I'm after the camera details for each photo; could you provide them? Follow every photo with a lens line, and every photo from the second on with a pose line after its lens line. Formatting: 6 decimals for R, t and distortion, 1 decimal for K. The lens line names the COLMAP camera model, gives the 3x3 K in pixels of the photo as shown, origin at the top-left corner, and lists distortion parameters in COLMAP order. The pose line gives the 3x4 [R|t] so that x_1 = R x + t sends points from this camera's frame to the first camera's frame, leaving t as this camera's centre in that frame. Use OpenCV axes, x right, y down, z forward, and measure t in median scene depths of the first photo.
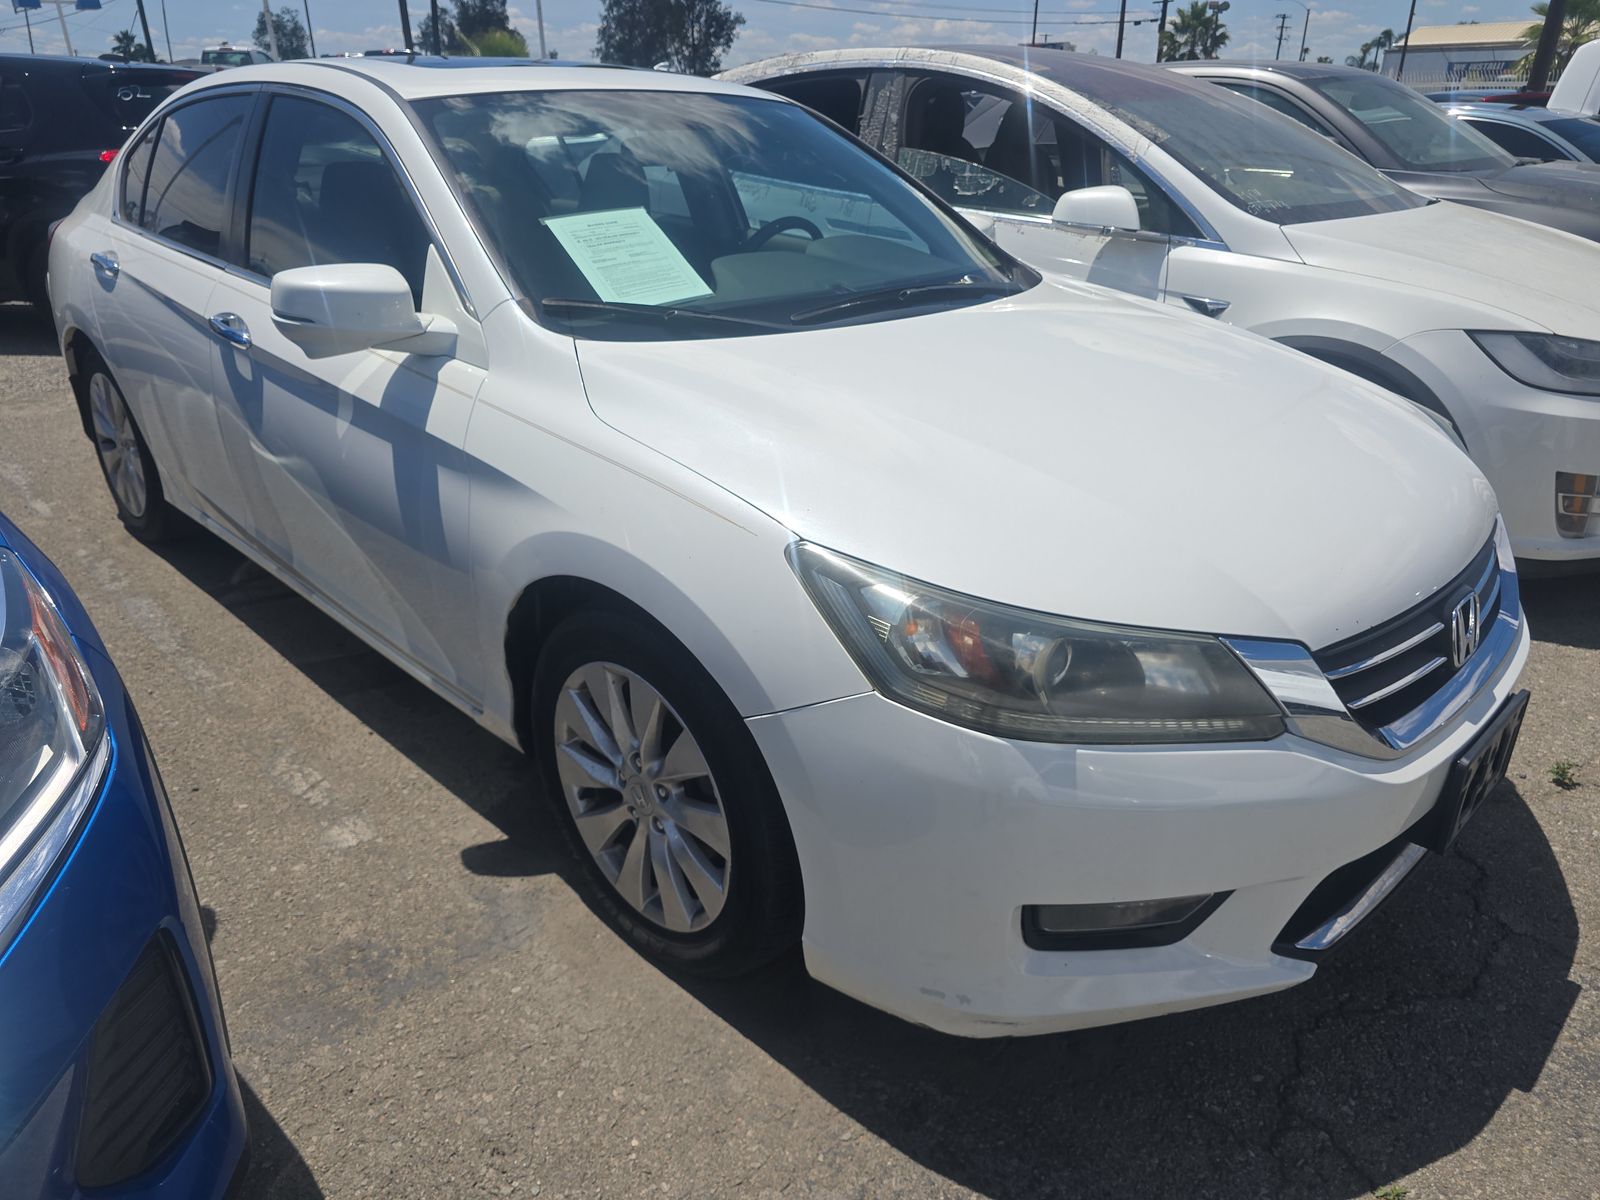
lens RADIAL K [[1080.1, 0, 802.0], [0, 1080.1, 599.4], [0, 0, 1]] dist [0.018299, -0.005996]
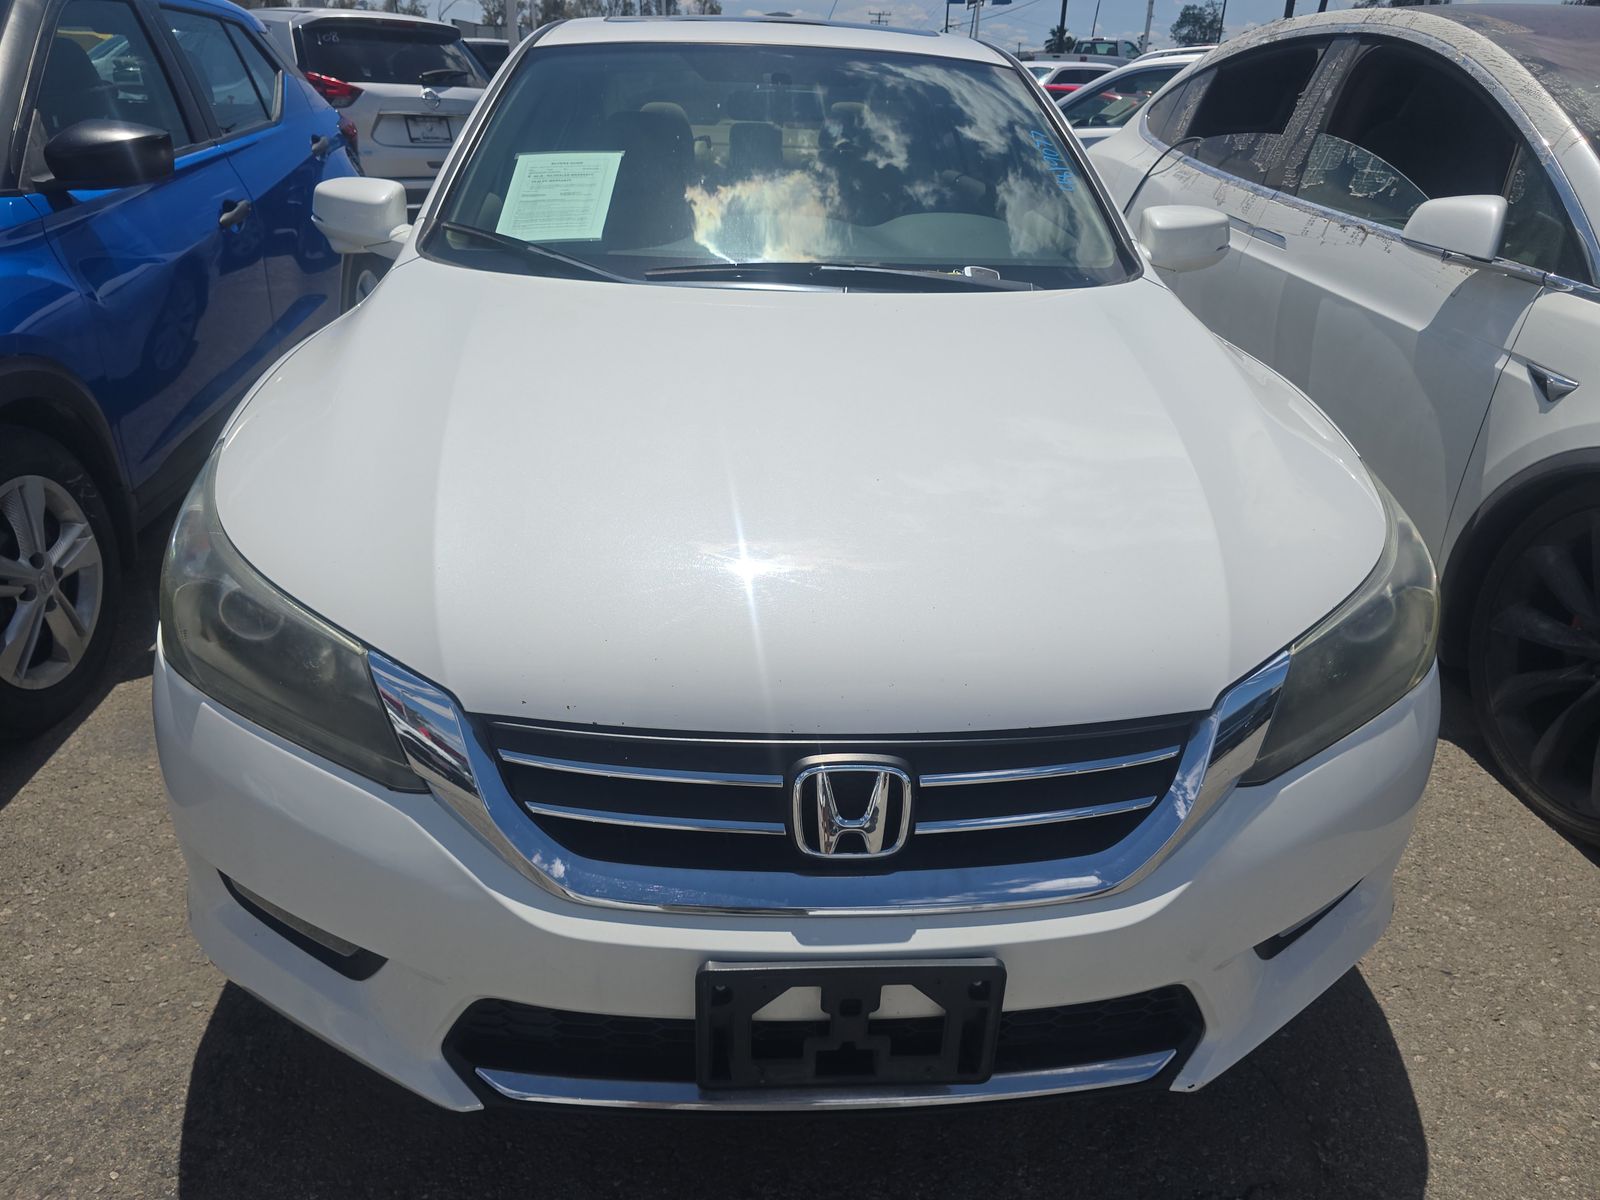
lens RADIAL K [[1080.1, 0, 801.6], [0, 1080.1, 602.6], [0, 0, 1]] dist [0.018299, -0.005996]
pose [[0.757067, 0.301720, -0.579495, 0.428297], [-0.296766, 0.949004, 0.106405, -0.072664], [0.582047, 0.091418, 0.808000, 0.192679]]
